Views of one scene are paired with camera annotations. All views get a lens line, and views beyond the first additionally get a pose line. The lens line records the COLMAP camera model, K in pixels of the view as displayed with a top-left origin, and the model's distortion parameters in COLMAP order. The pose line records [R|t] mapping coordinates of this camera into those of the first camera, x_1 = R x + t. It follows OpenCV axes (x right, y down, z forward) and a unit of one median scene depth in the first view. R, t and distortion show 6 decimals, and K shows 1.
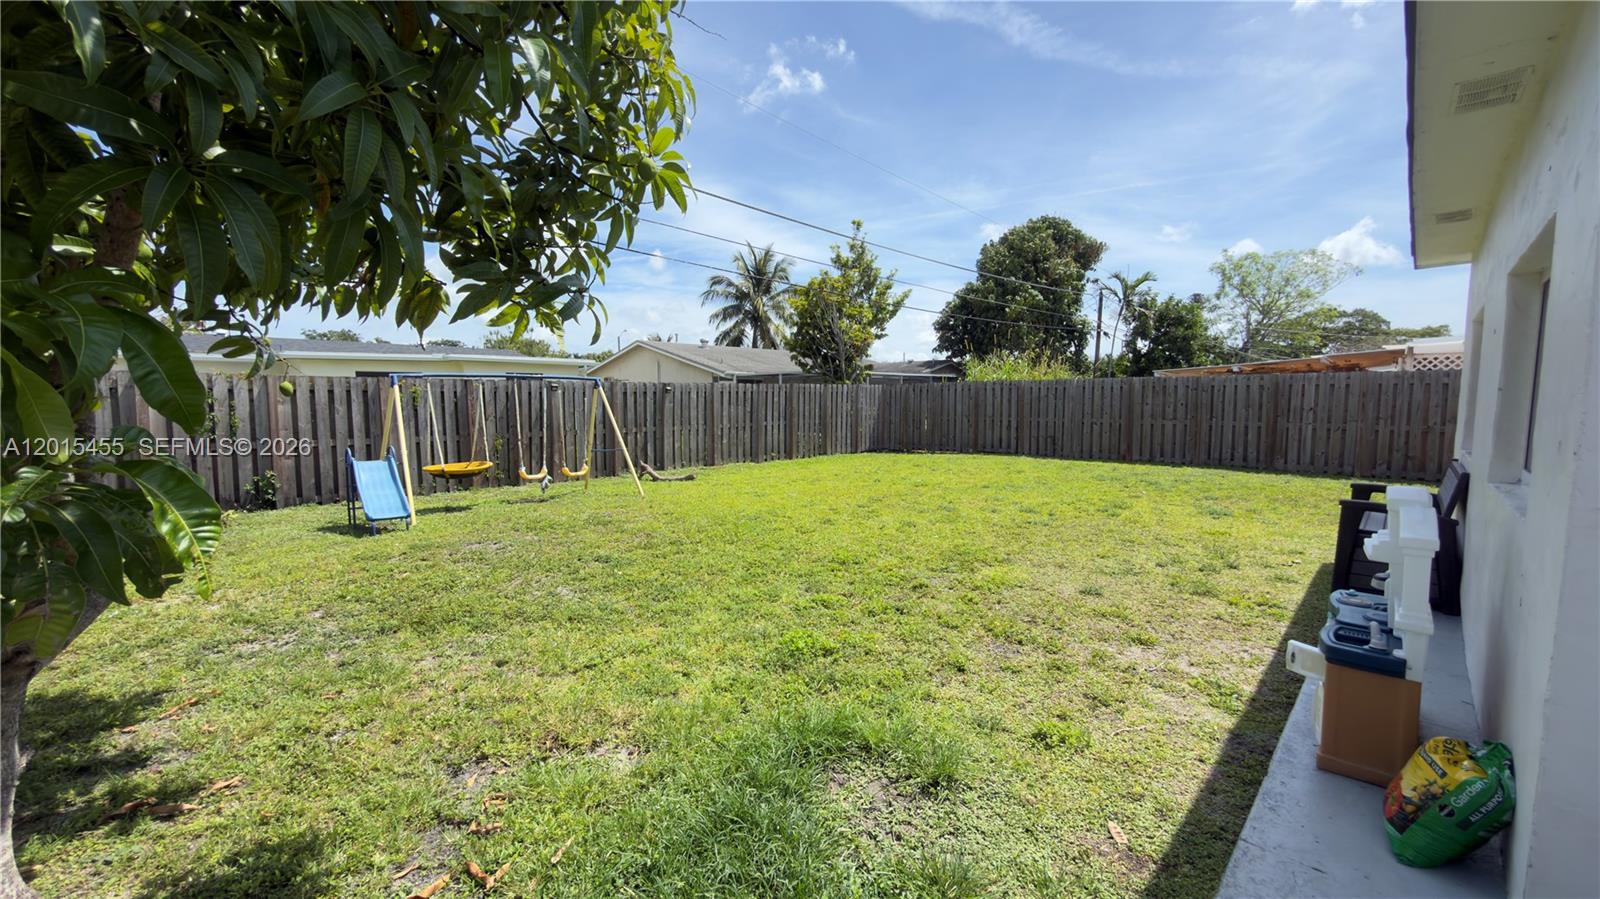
lens RADIAL K [[634.7, 0, 800.0], [0, 634.7, 449.5], [0, 0, 1]] dist [-0.001308, -0.000181]
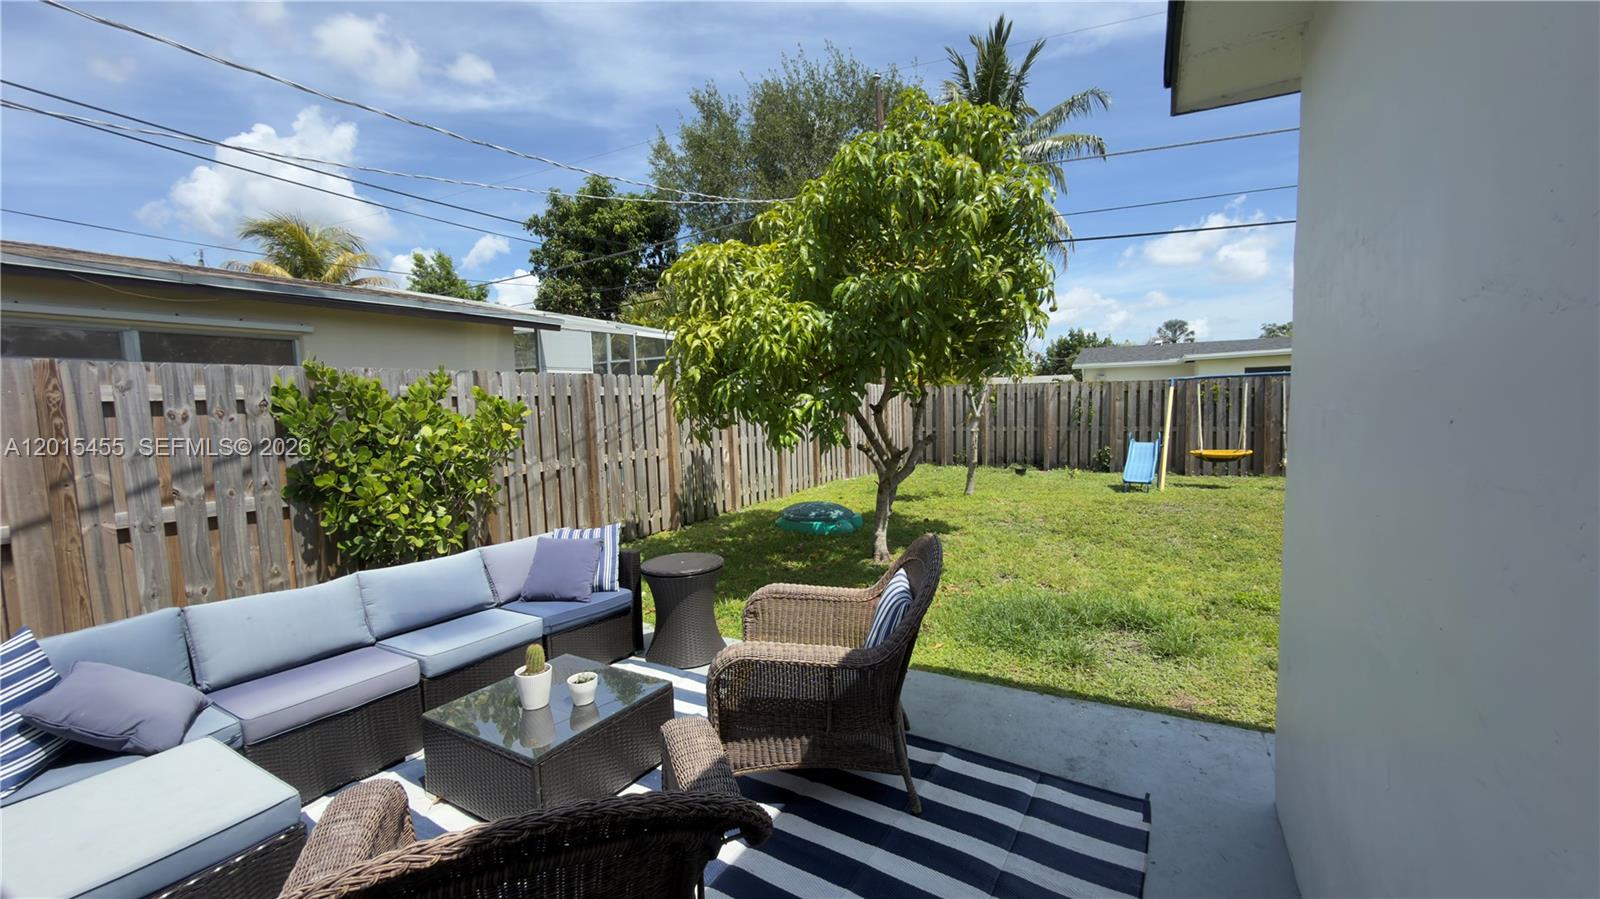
lens RADIAL K [[634.7, 0, 800.0], [0, 634.7, 449.5], [0, 0, 1]] dist [-0.001308, -0.000181]
pose [[0.258229, 0.066768, -0.963774, 0.396513], [-0.052215, 0.997115, 0.055088, -0.003060], [0.964672, 0.036098, 0.260971, -0.074641]]
